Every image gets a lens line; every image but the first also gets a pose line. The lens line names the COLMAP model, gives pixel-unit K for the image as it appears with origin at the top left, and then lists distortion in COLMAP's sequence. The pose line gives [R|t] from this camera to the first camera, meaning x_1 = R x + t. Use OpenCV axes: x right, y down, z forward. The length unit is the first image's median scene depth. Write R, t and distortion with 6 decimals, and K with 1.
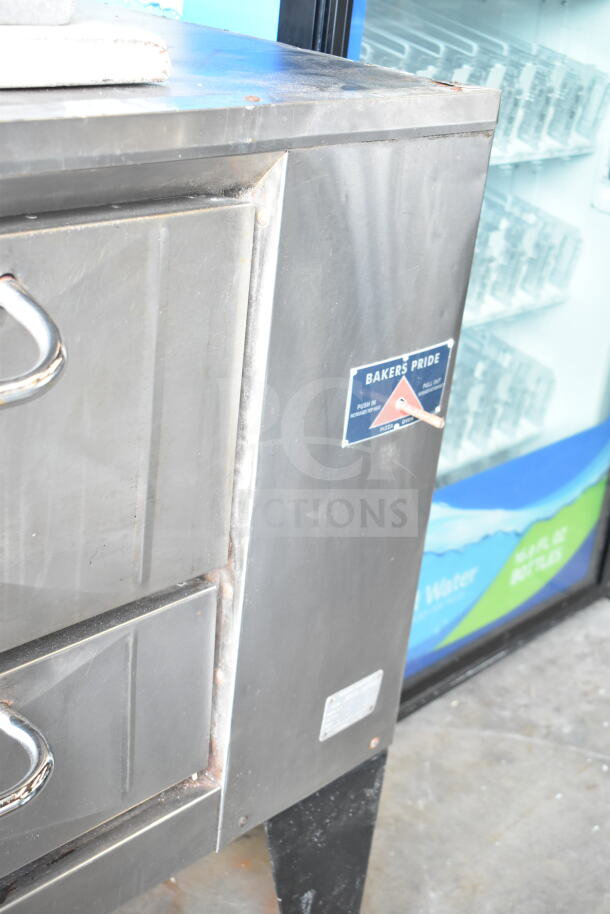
lens RADIAL K [[1295.6, 0, 305.0], [0, 1295.6, 457.0], [0, 0, 1]] dist [-0.010530, 0.002440]
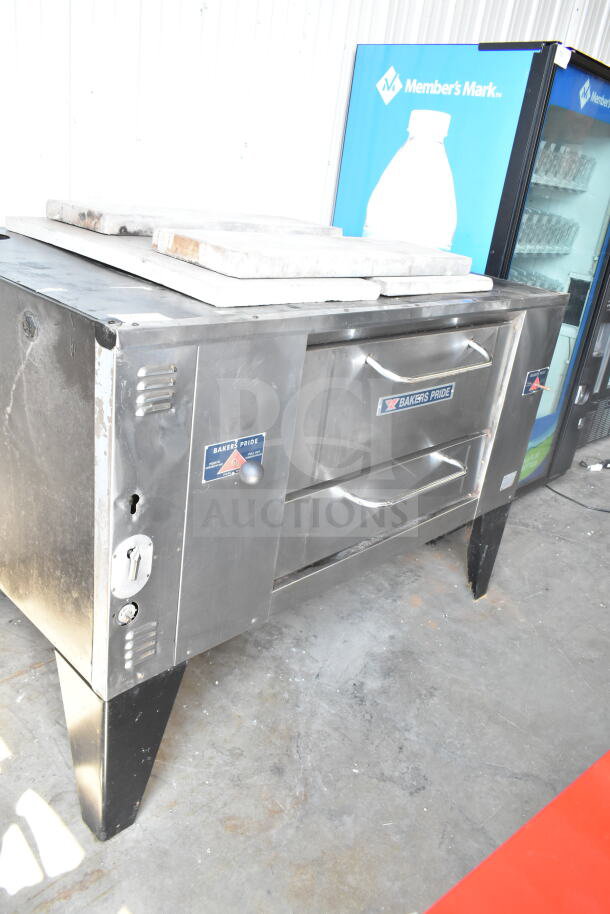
lens RADIAL K [[697.5, 0, 305.0], [0, 697.5, 457.0], [0, 0, 1]] dist [-0.010674, -0.000320]
pose [[0.999558, 0.027623, -0.011012, -0.523816], [-0.027817, 0.999453, -0.017876, 0.205459], [0.010512, 0.018174, 0.999780, -0.860235]]
